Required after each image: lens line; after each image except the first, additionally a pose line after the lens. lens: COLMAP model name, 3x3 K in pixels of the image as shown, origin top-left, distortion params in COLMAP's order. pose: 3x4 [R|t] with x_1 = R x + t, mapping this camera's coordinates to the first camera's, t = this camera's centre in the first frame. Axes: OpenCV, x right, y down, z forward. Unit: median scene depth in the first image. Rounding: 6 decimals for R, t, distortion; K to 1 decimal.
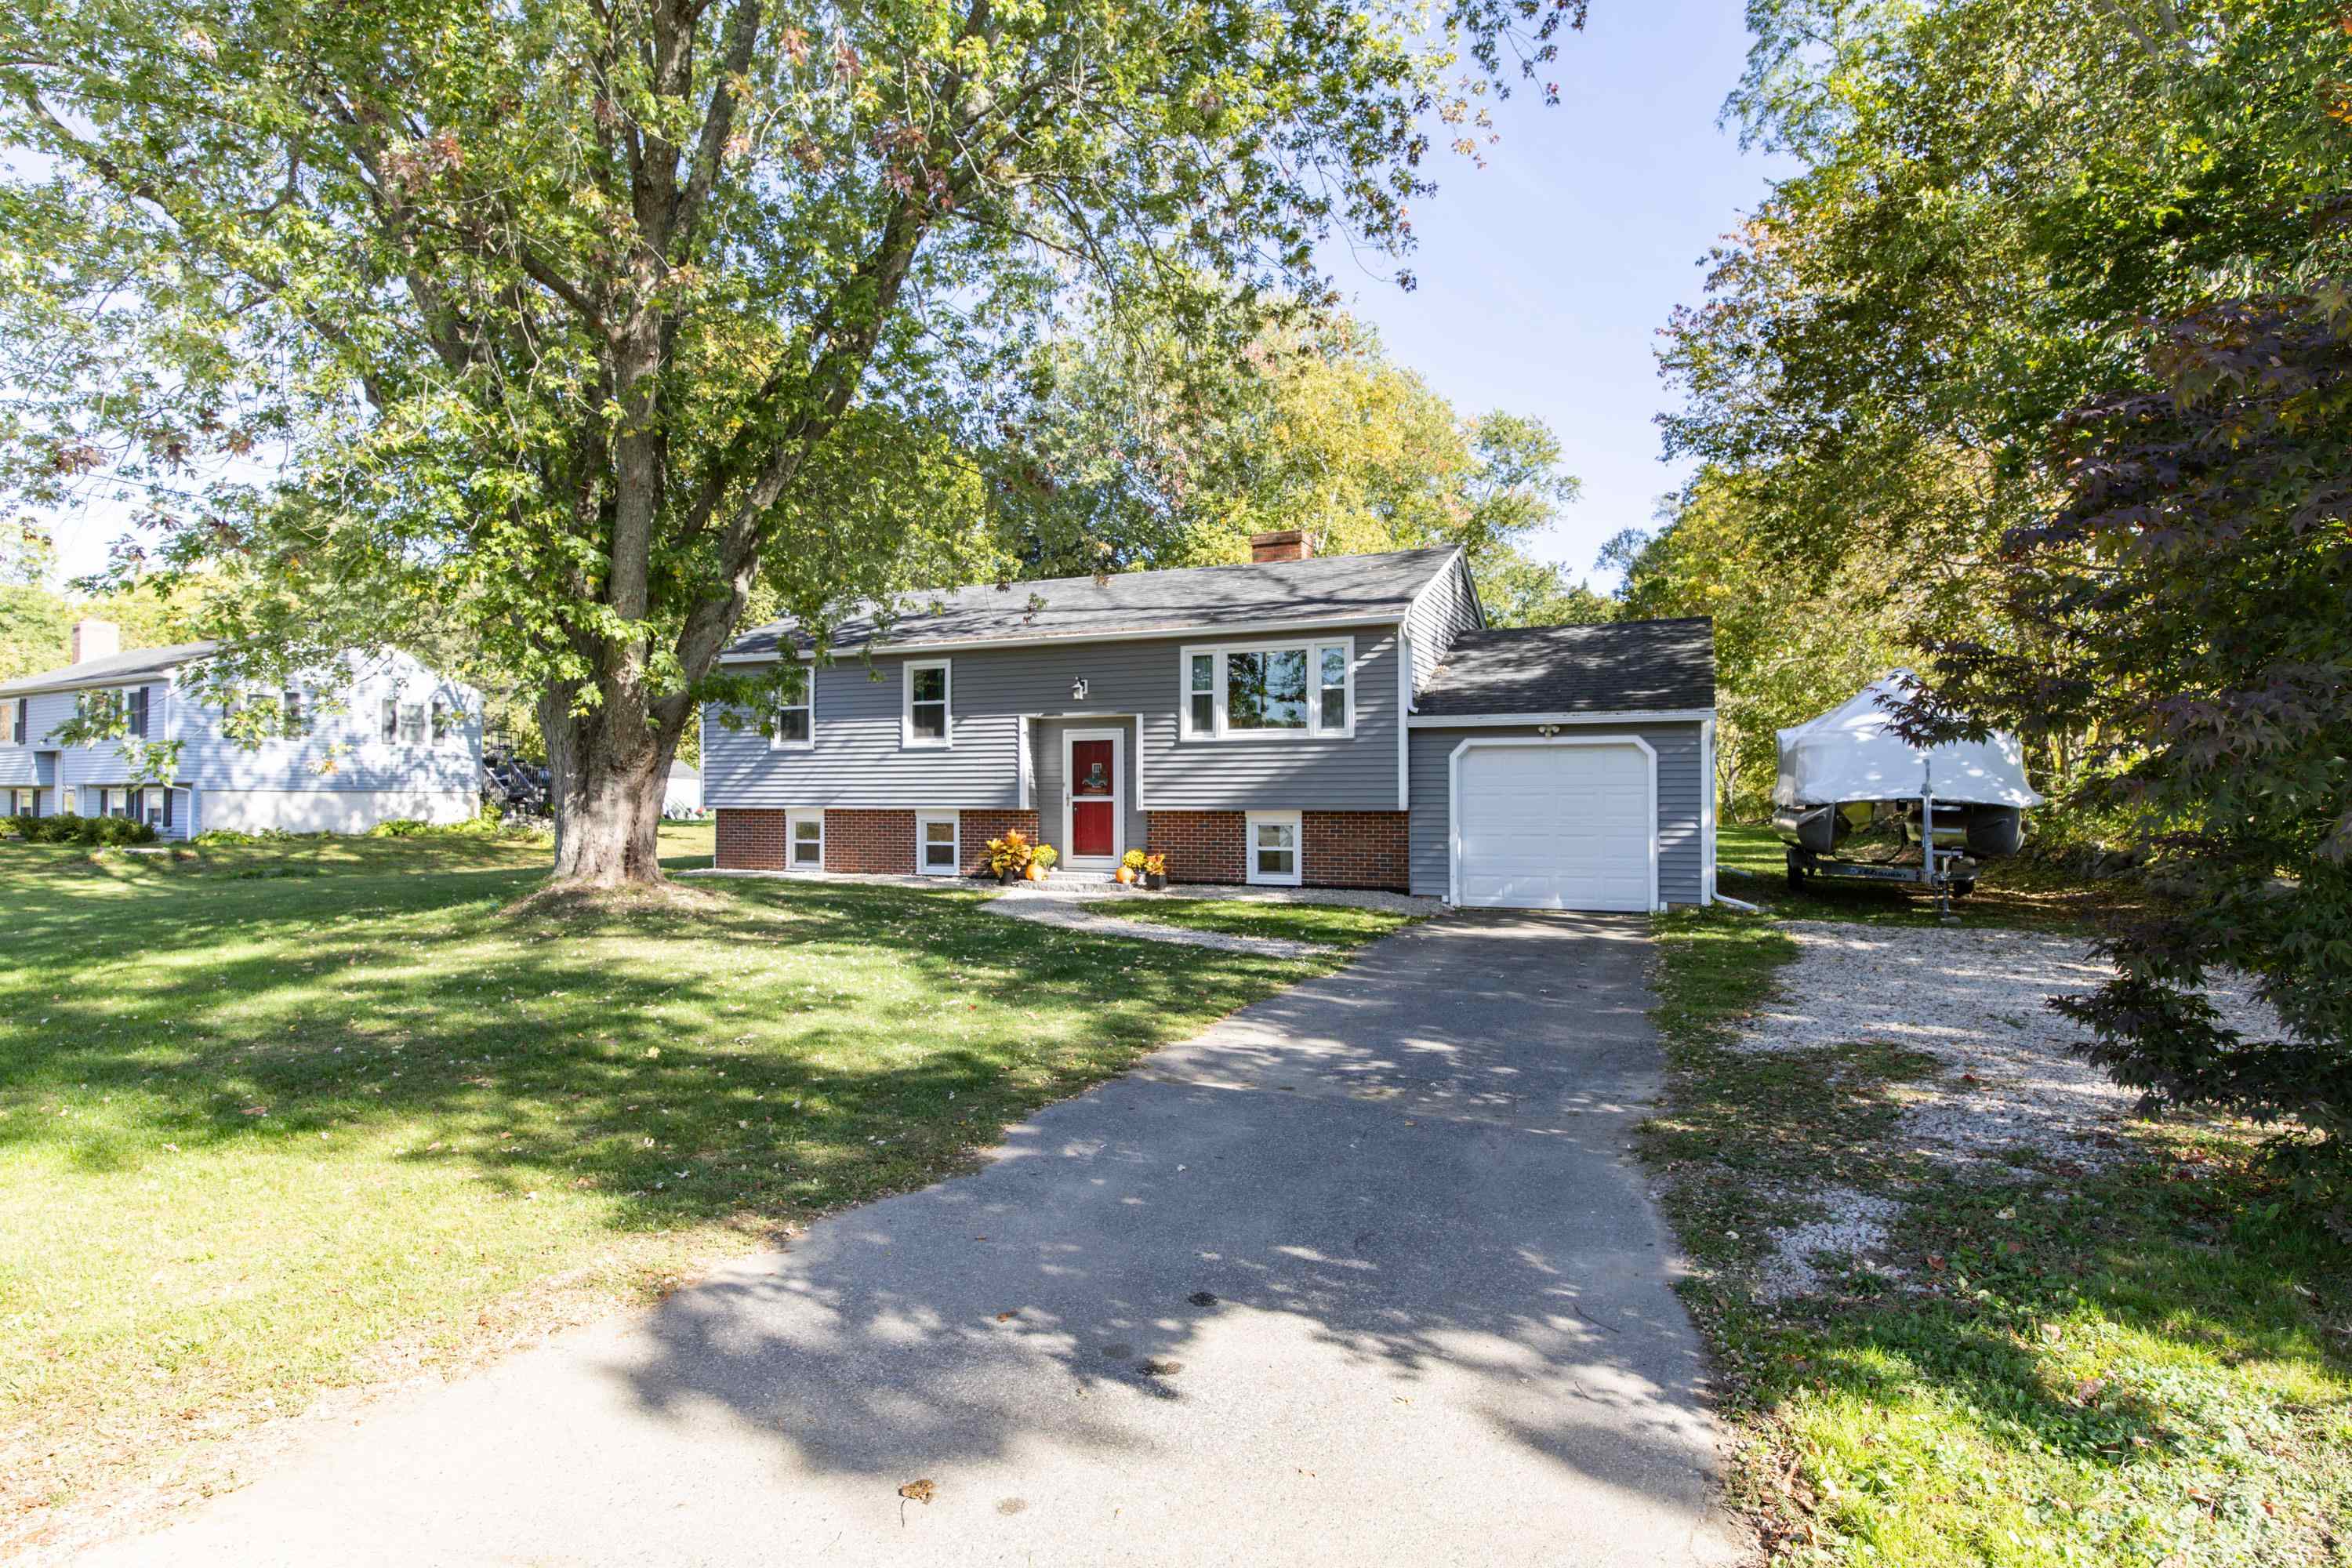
lens RADIAL K [[1241.5, 0, 1176.0], [0, 1241.5, 784.0], [0, 0, 1]] dist [-0.021303, -0.000266]
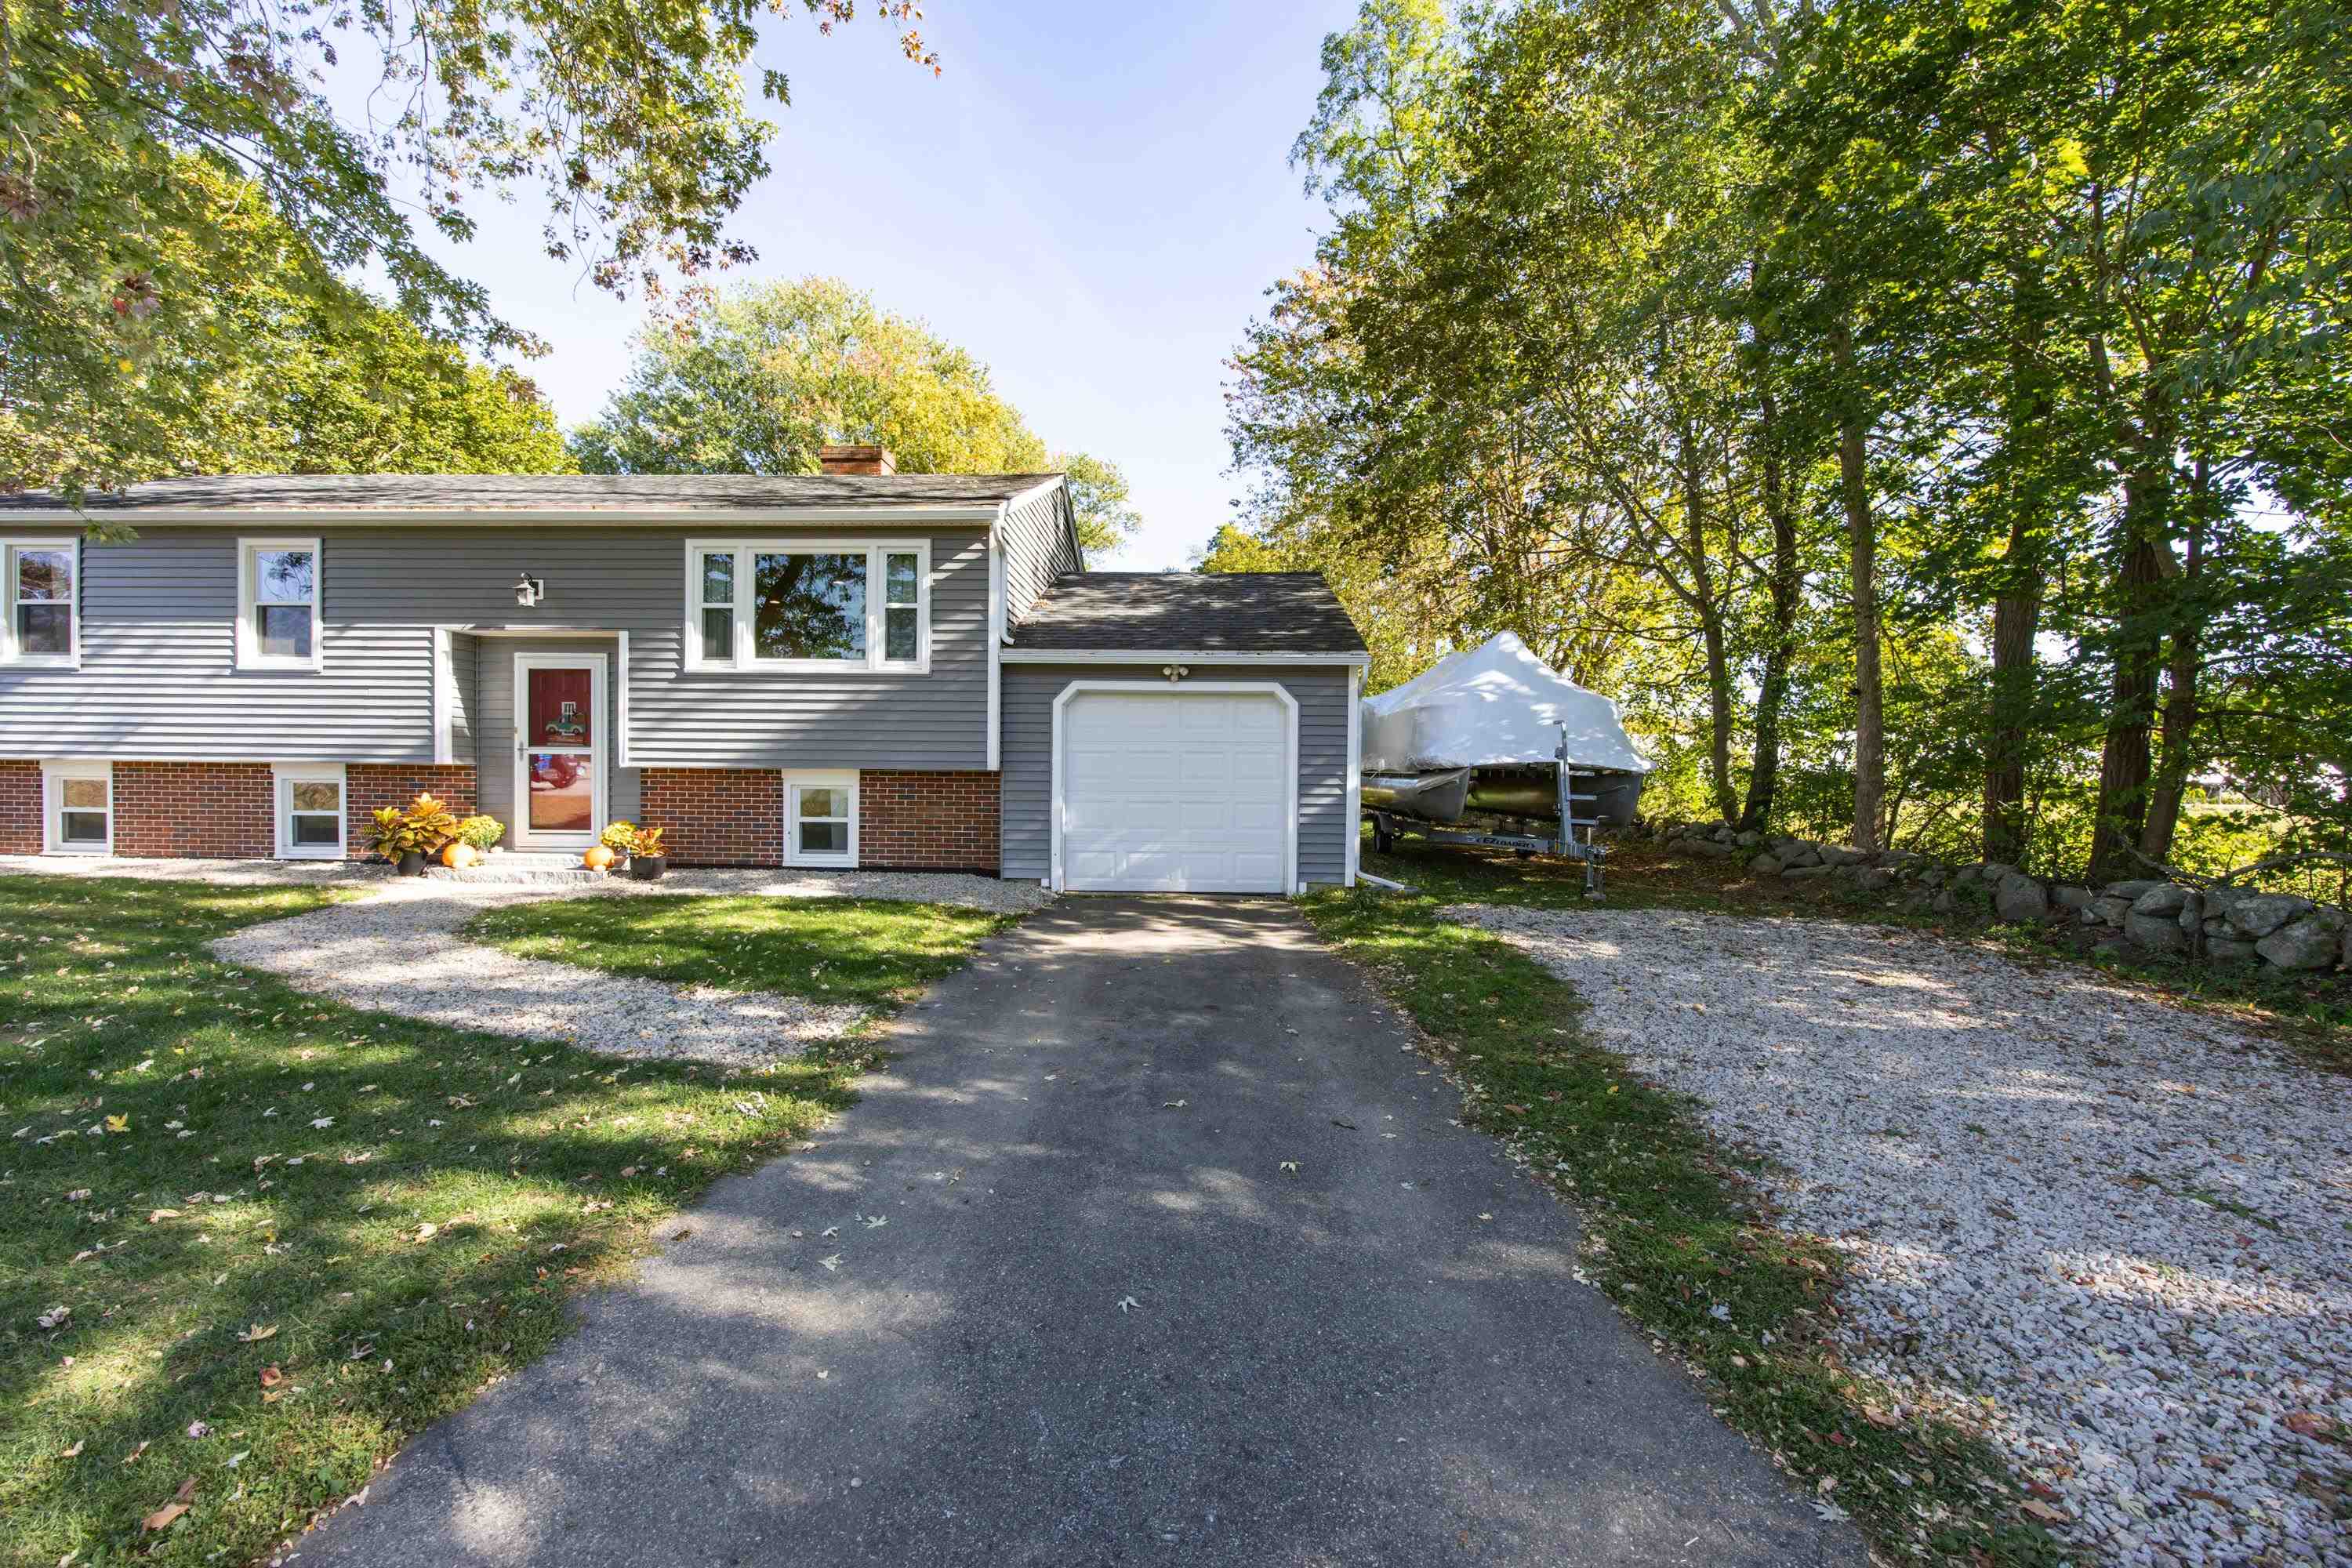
lens RADIAL K [[884.9, 0, 1174.0], [0, 884.9, 772.6], [0, 0, 1]] dist [0.002205, 0.000175]
pose [[0.930581, 0.009338, 0.365967, 0.081082], [-0.016230, 0.999744, 0.015760, 0.011502], [-0.365726, -0.020606, 0.930494, 0.418802]]
